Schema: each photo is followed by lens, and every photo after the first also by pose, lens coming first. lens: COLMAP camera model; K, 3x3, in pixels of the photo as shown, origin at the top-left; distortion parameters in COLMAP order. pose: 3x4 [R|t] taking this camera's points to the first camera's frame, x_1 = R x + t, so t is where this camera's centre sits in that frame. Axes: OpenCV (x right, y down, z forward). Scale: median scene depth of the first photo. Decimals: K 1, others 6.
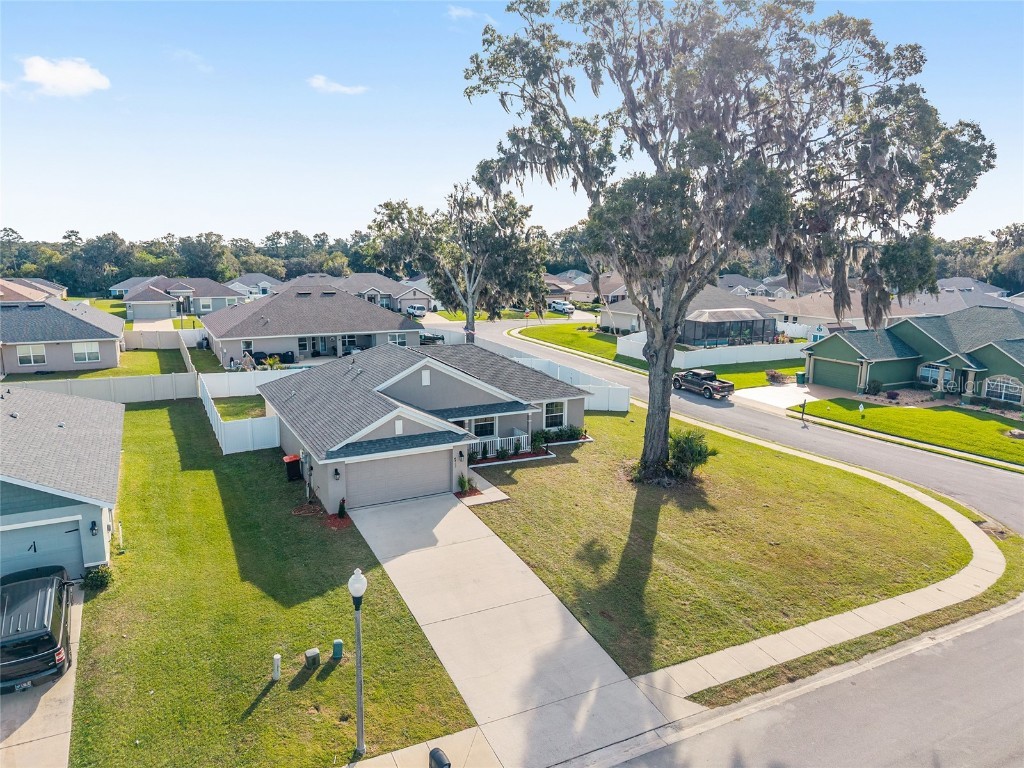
lens RADIAL K [[682.6, 0, 512.0], [0, 682.6, 384.0], [0, 0, 1]] dist [0.071021, -0.110078]
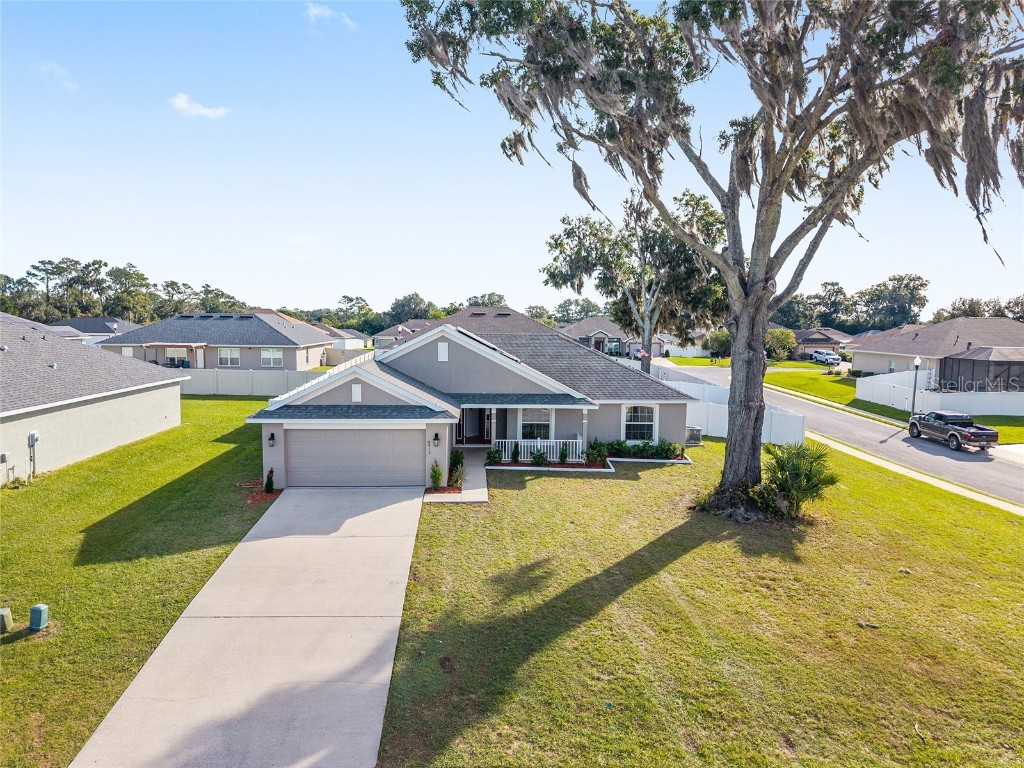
lens RADIAL K [[682.6, 0, 512.0], [0, 682.6, 384.0], [0, 0, 1]] dist [0.071021, -0.110078]
pose [[0.908585, 0.040139, -0.415767, 0.259074], [-0.083391, 0.992765, -0.086393, 0.083041], [0.409291, 0.113167, 0.905359, 0.266393]]
